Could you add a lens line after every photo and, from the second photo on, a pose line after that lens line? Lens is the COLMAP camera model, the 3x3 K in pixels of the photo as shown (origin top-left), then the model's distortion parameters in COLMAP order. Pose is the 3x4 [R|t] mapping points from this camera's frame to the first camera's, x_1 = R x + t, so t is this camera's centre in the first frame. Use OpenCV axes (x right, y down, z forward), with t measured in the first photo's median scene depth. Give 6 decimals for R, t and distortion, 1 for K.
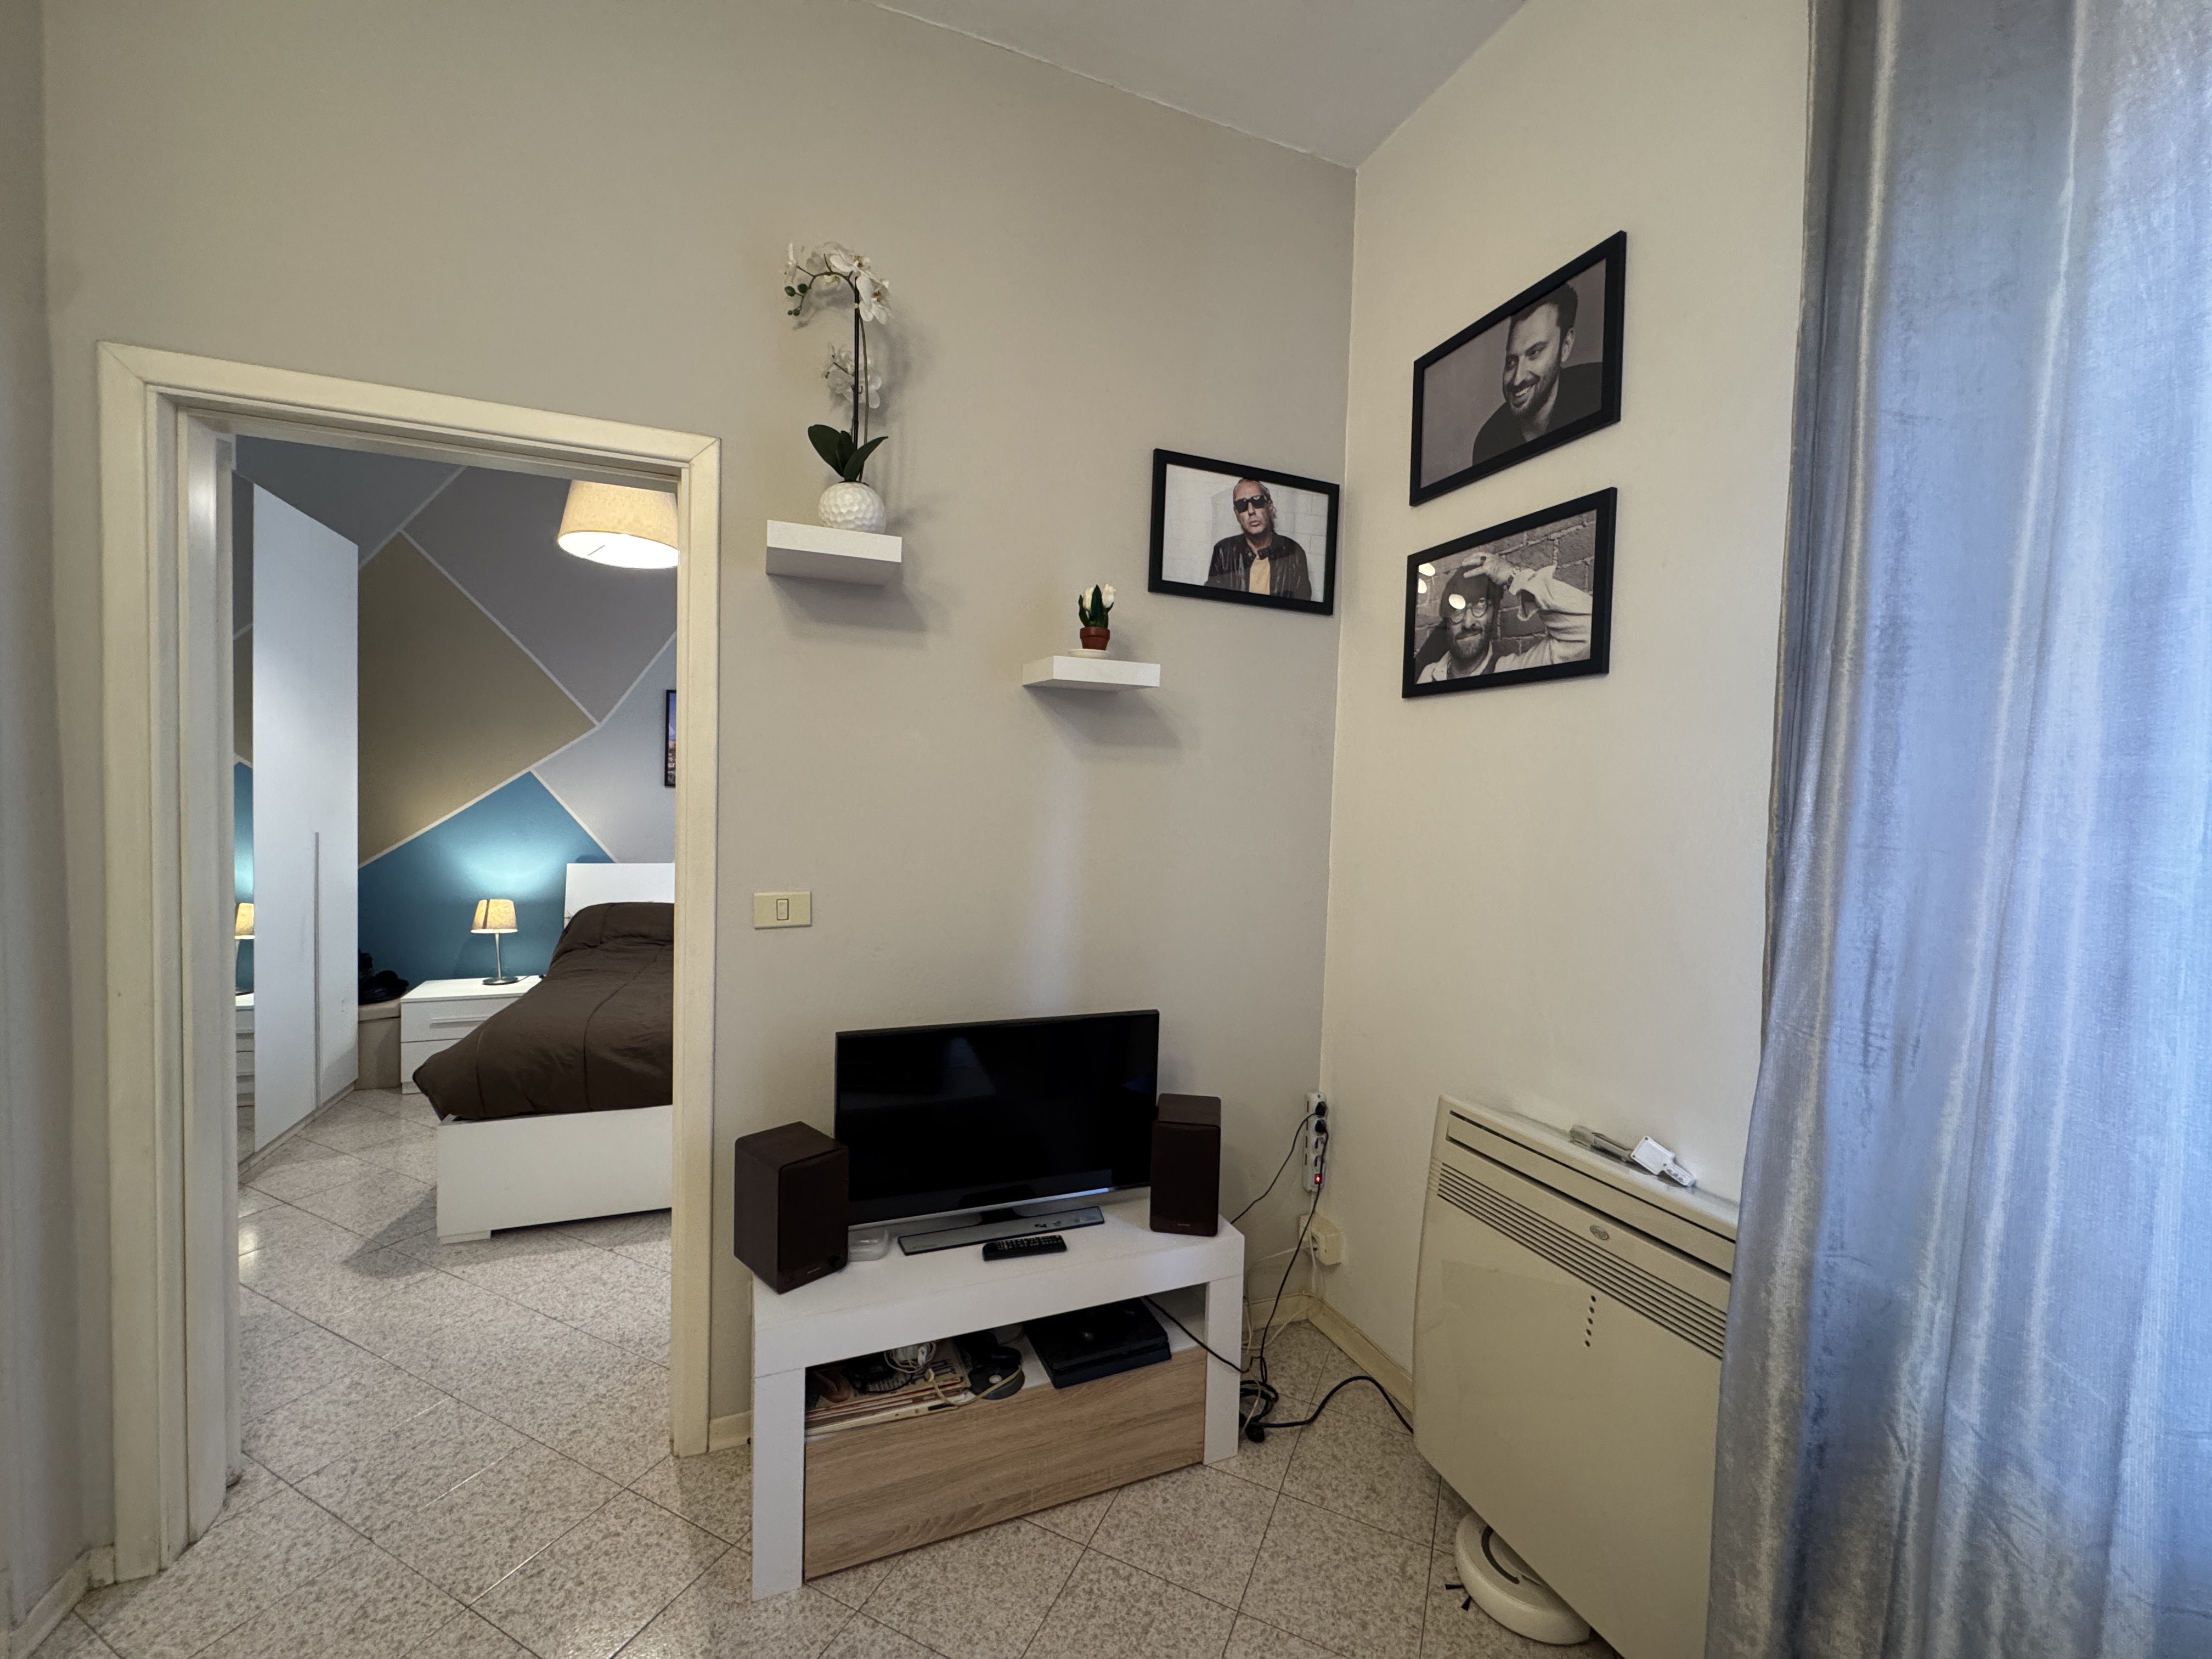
lens RADIAL K [[888.0, 0, 1093.8], [0, 888.0, 832.9], [0, 0, 1]] dist [0.000415, 0.000180]
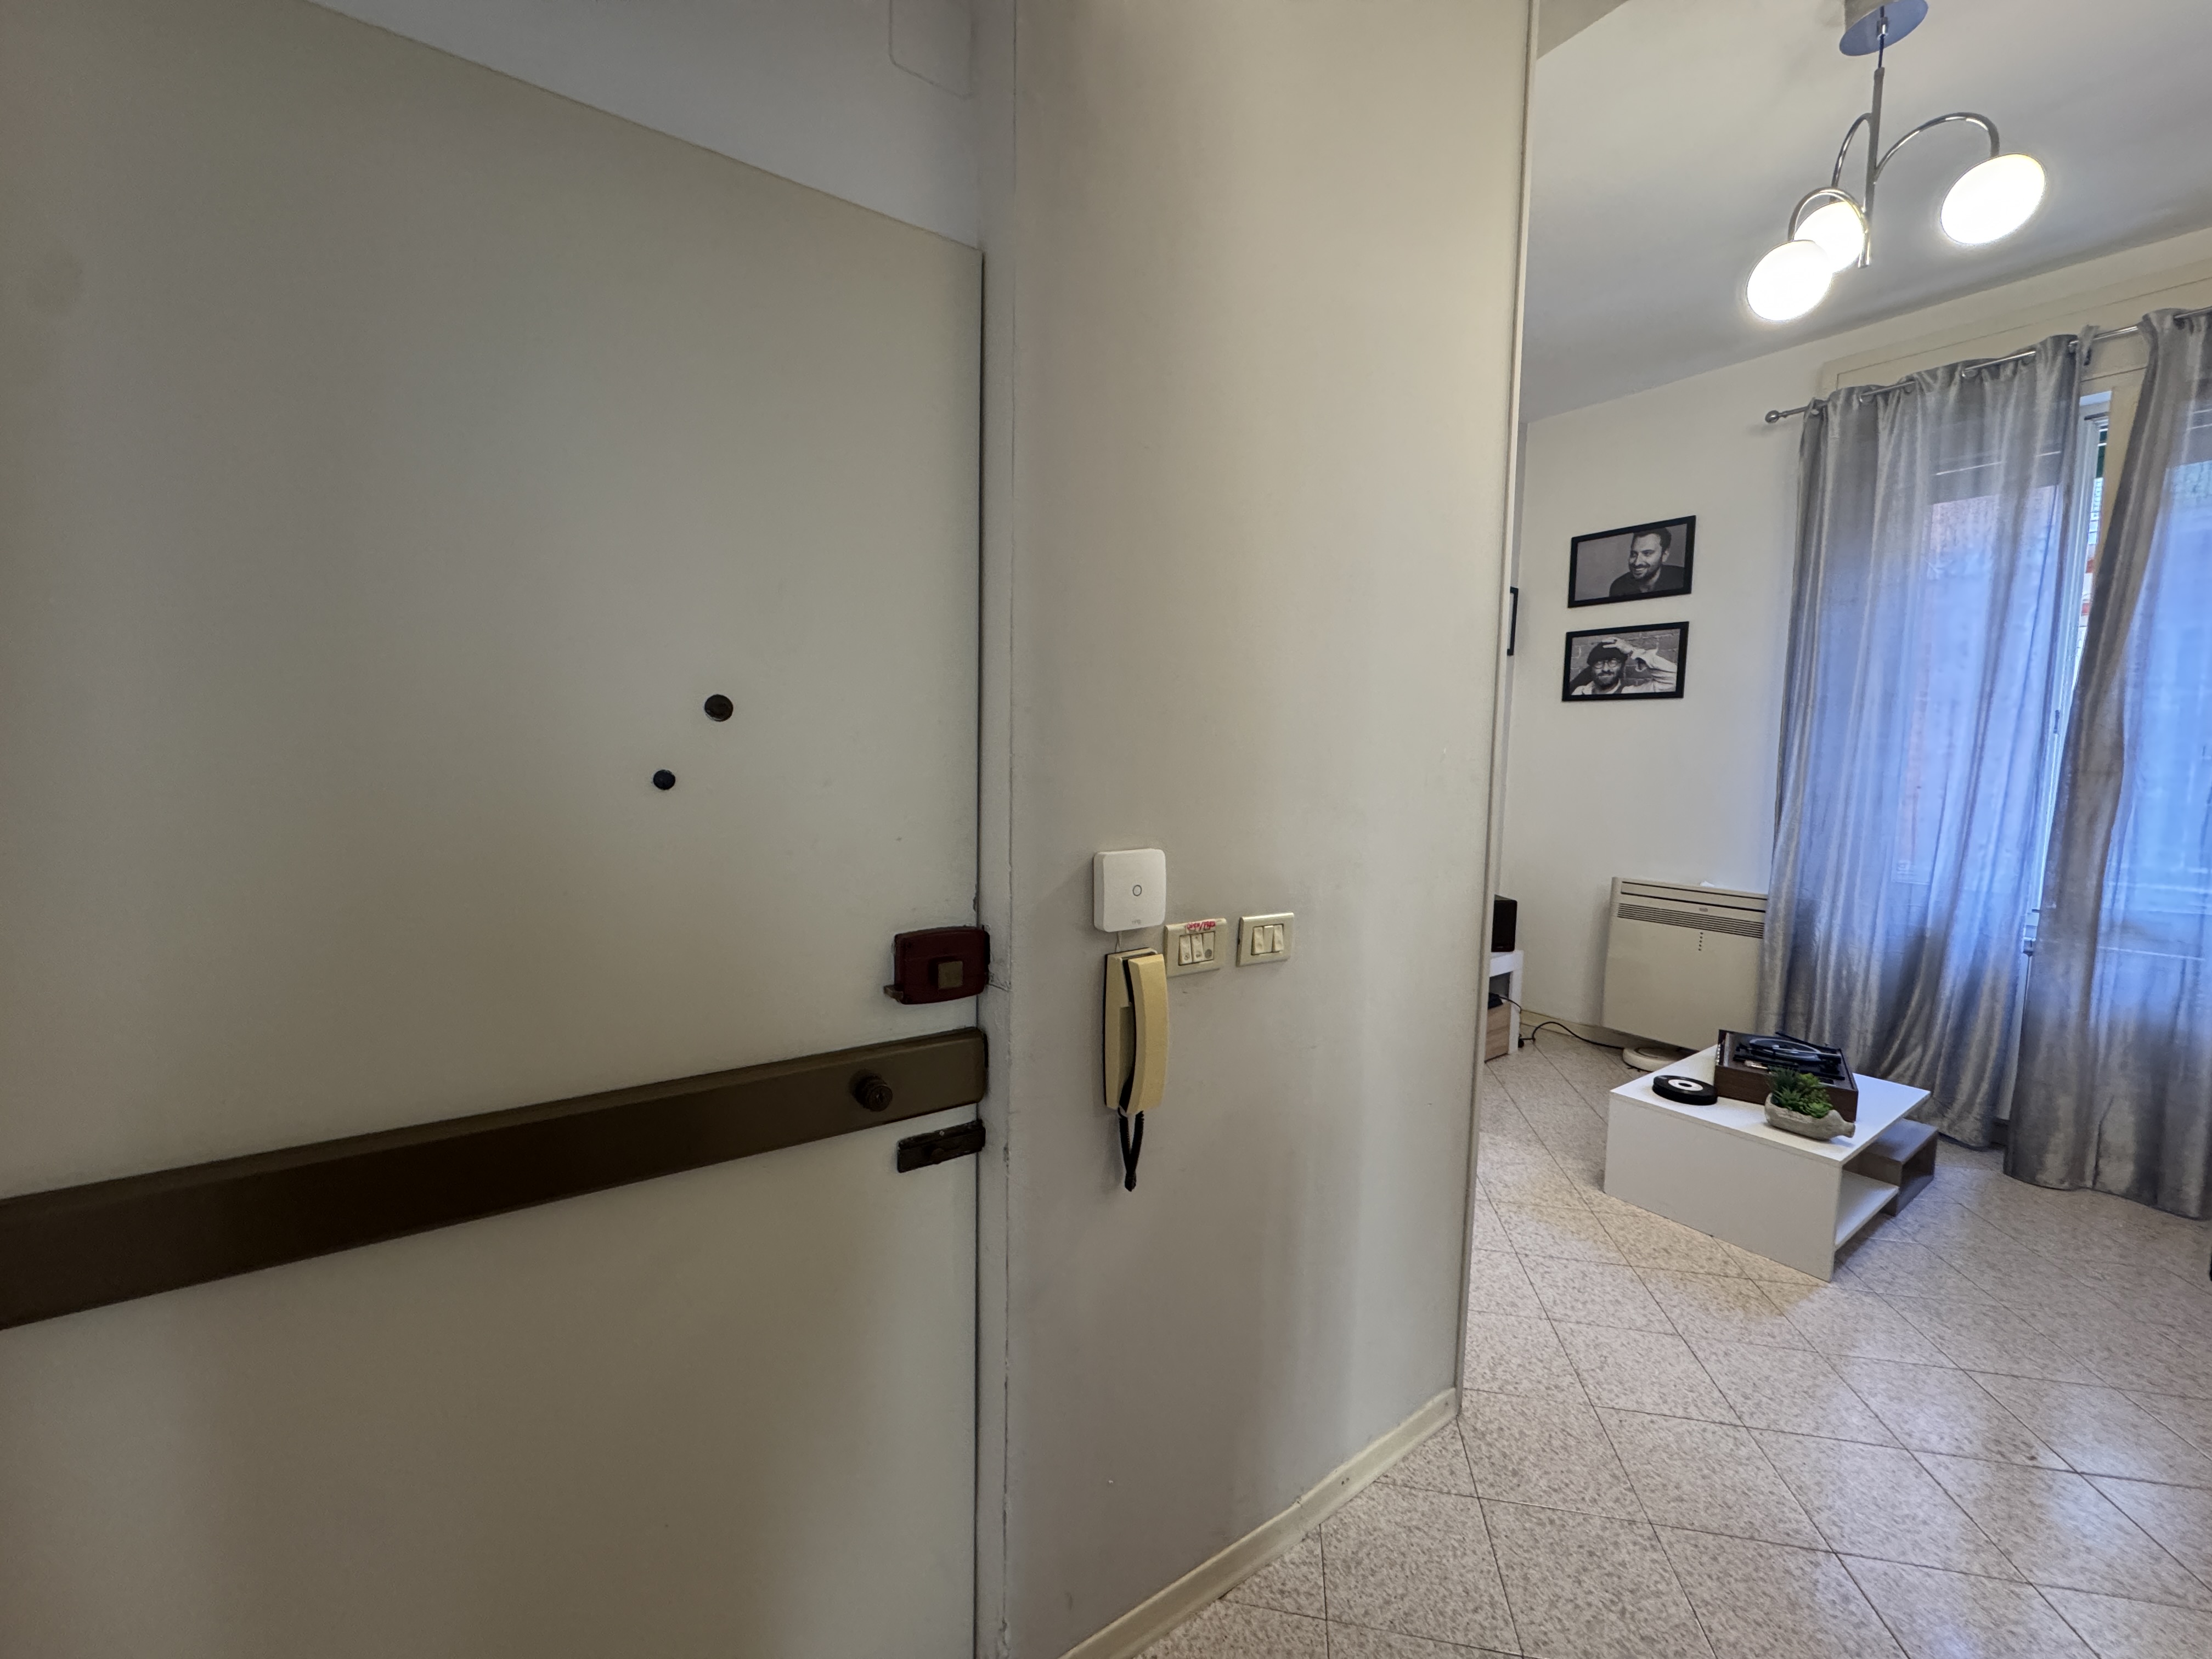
lens RADIAL K [[888.0, 0, 1092.8], [0, 888.0, 838.3], [0, 0, 1]] dist [0.000415, 0.000180]
pose [[0.967990, -0.041065, 0.247607, -1.462860], [0.024811, 0.997349, 0.068411, -0.002588], [-0.249760, -0.060077, 0.966442, -0.883648]]
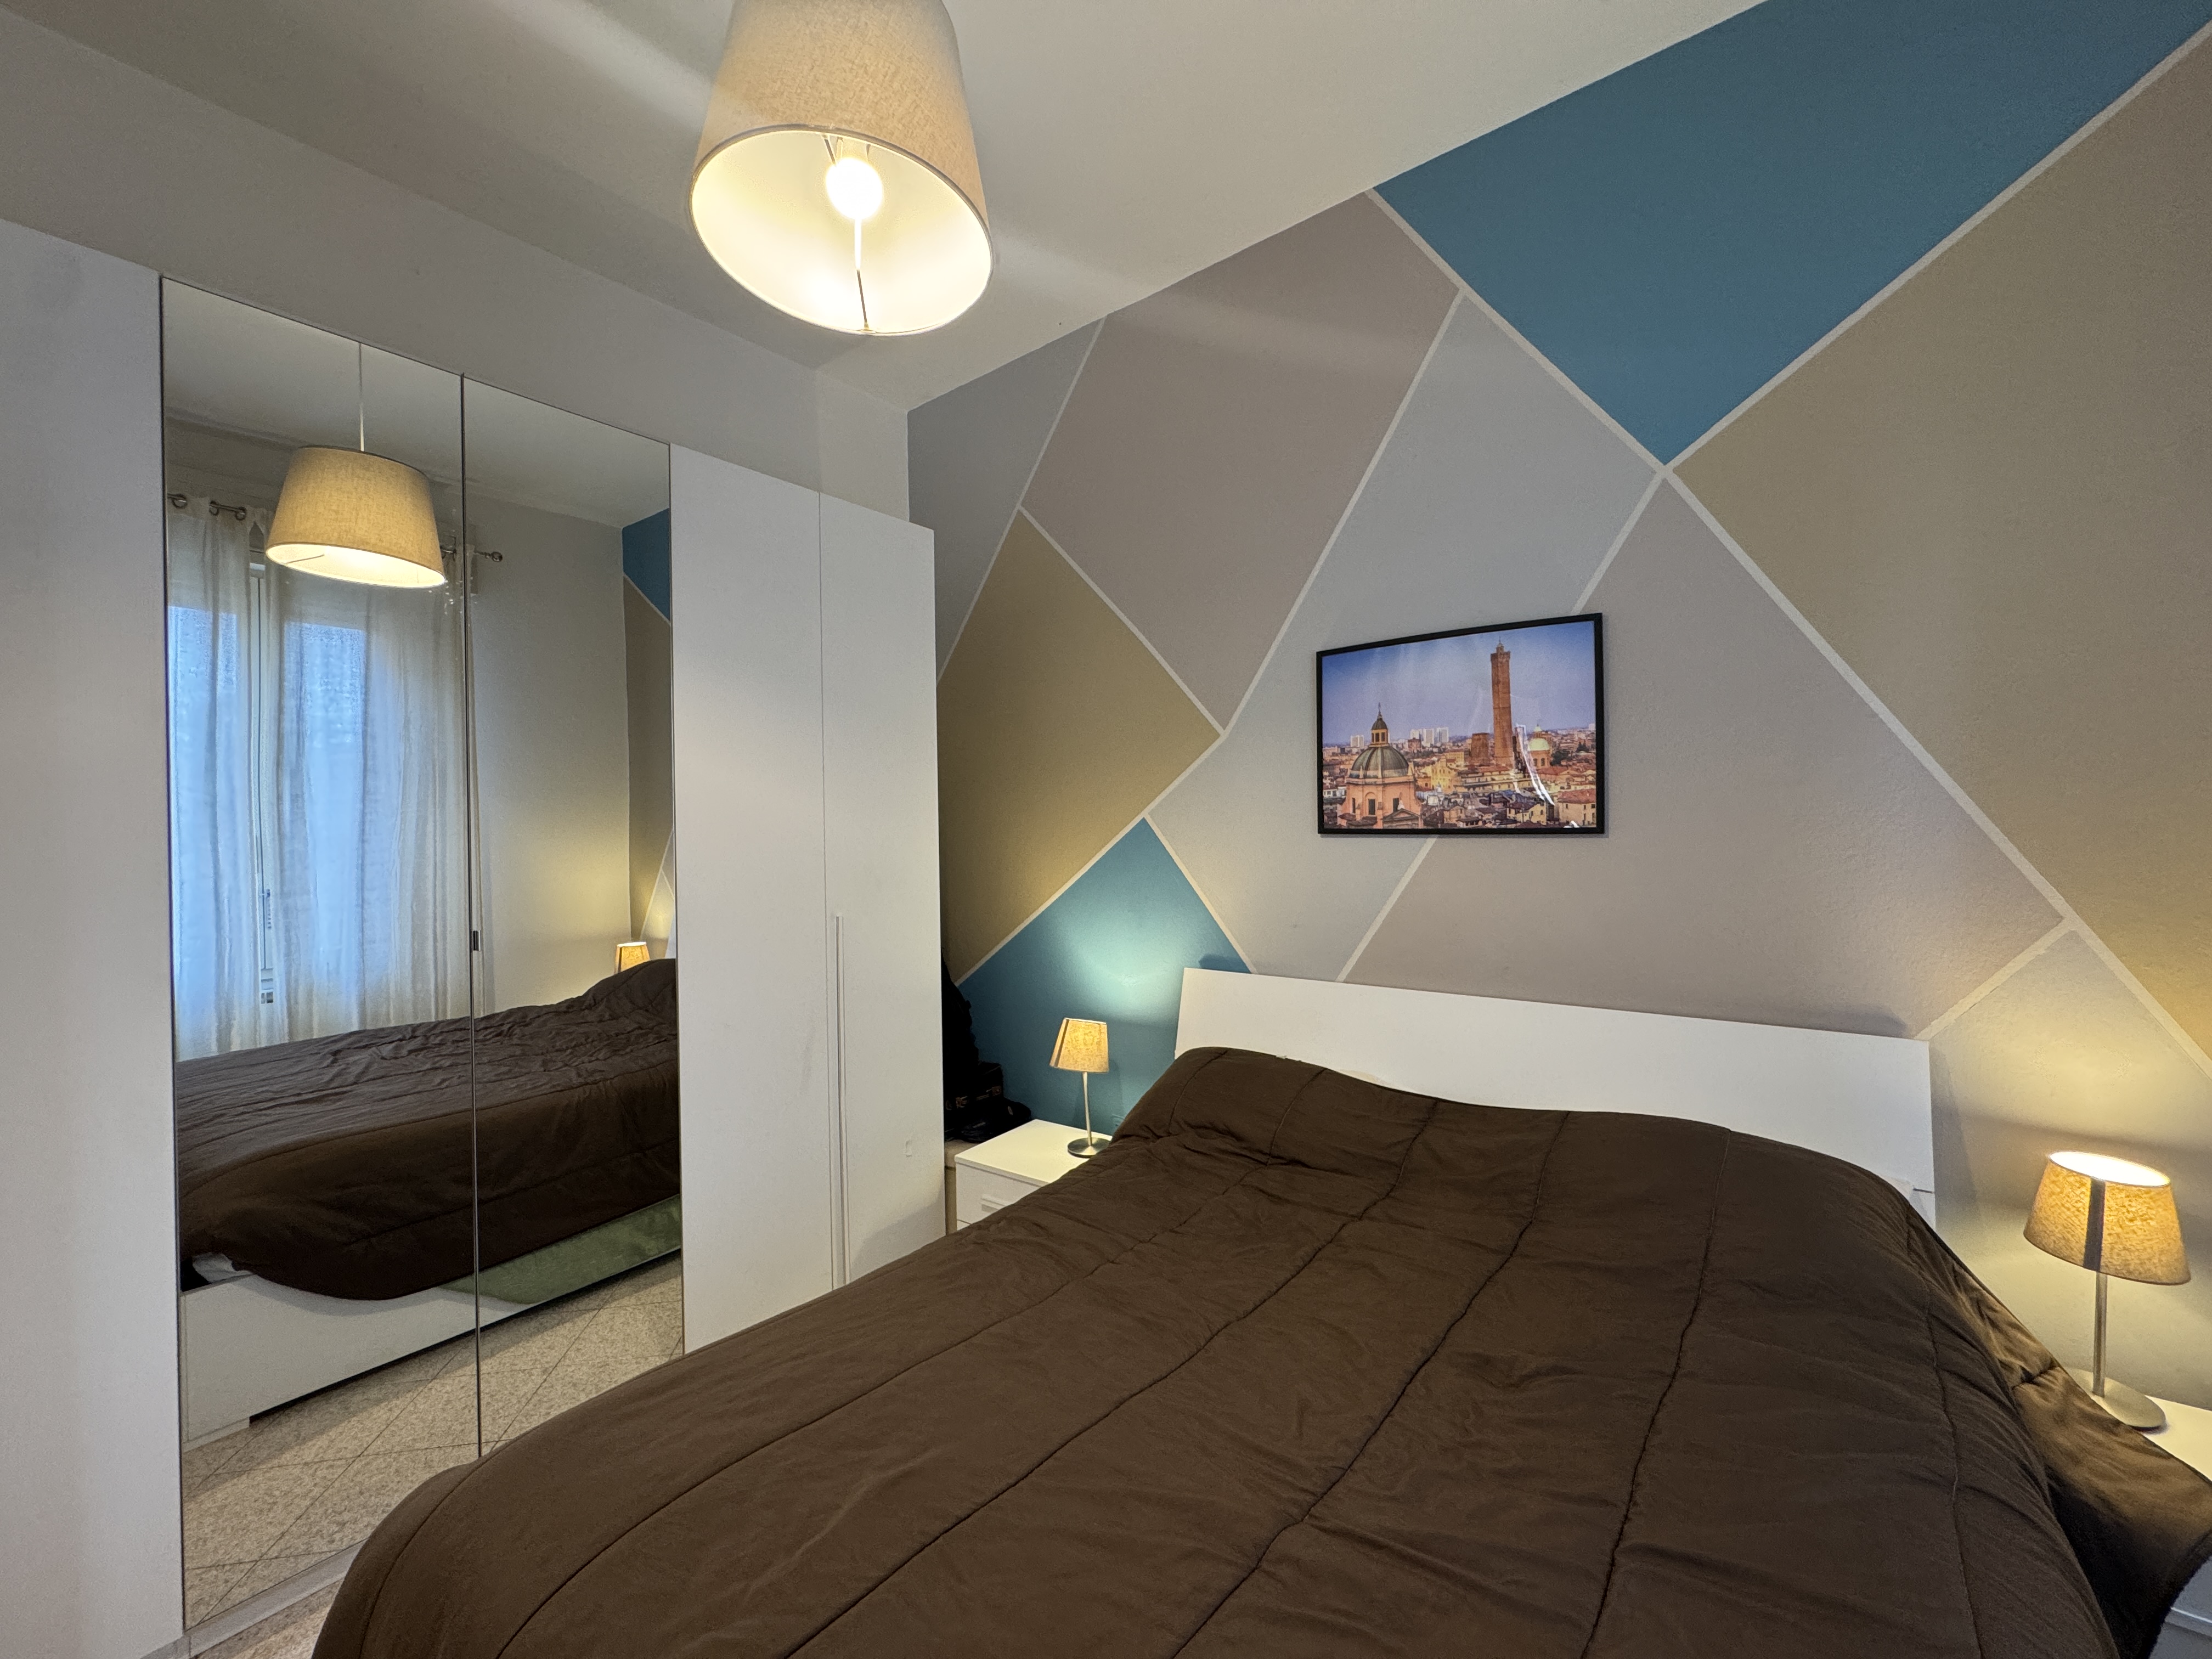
lens RADIAL K [[888.0, 0, 1103.4], [0, 888.0, 820.5], [0, 0, 1]] dist [0.000415, 0.000180]
pose [[0.480134, -0.042993, -0.876141, -0.210025], [-0.007652, 0.998555, -0.053193, -0.076943], [0.877162, 0.032244, 0.479111, 1.549343]]
